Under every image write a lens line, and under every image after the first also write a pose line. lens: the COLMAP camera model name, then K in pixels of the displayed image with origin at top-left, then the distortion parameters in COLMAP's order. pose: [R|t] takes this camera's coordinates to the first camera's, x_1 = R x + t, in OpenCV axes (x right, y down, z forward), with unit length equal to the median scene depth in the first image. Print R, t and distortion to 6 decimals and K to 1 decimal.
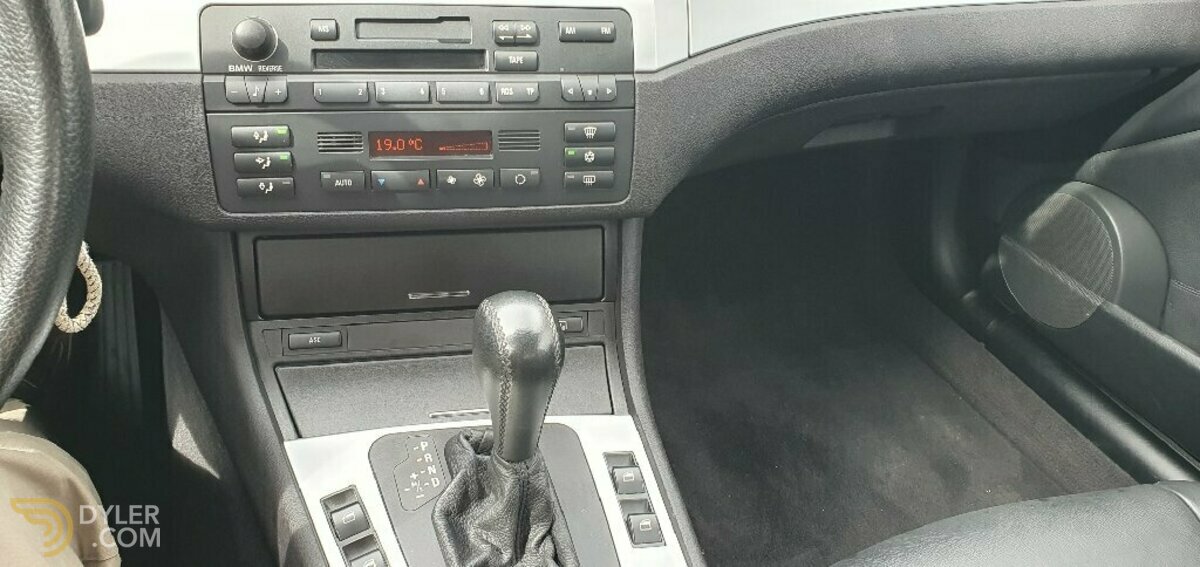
lens RADIAL K [[934.7, 0, 600.0], [0, 934.7, 283.5], [0, 0, 1]] dist [0.034450, 0.000407]
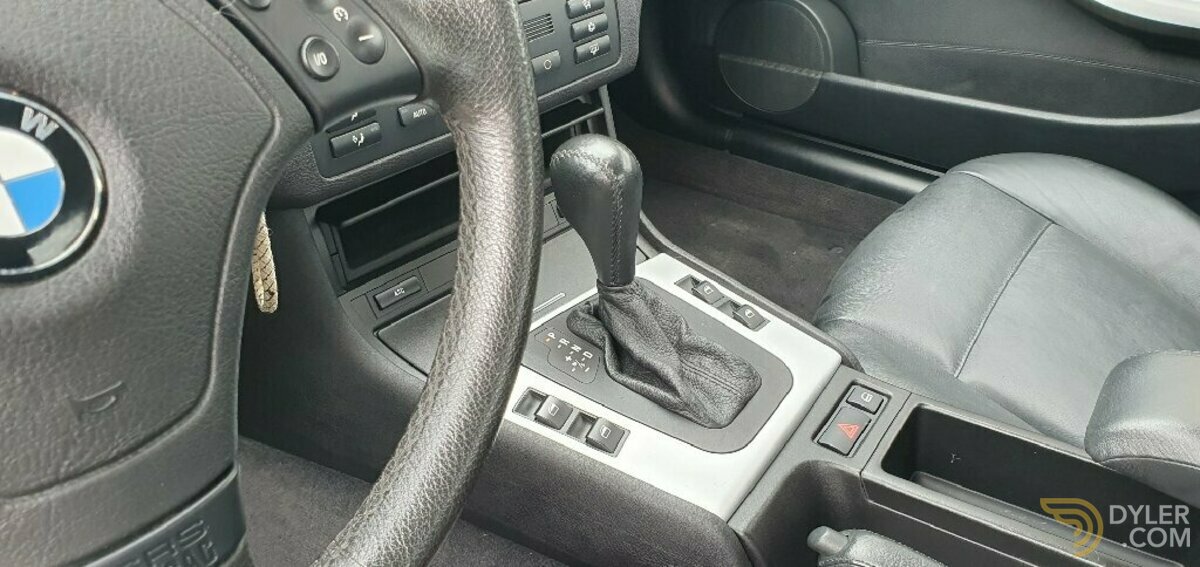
lens RADIAL K [[913.0, 0, 600.0], [0, 913.0, 283.5], [0, 0, 1]] dist [0.009317, 0.000167]
pose [[0.838437, -0.389129, 0.381577, -0.498123], [0.362723, 0.920983, 0.142203, -0.007796], [-0.406762, 0.019178, 0.913333, 0.030882]]
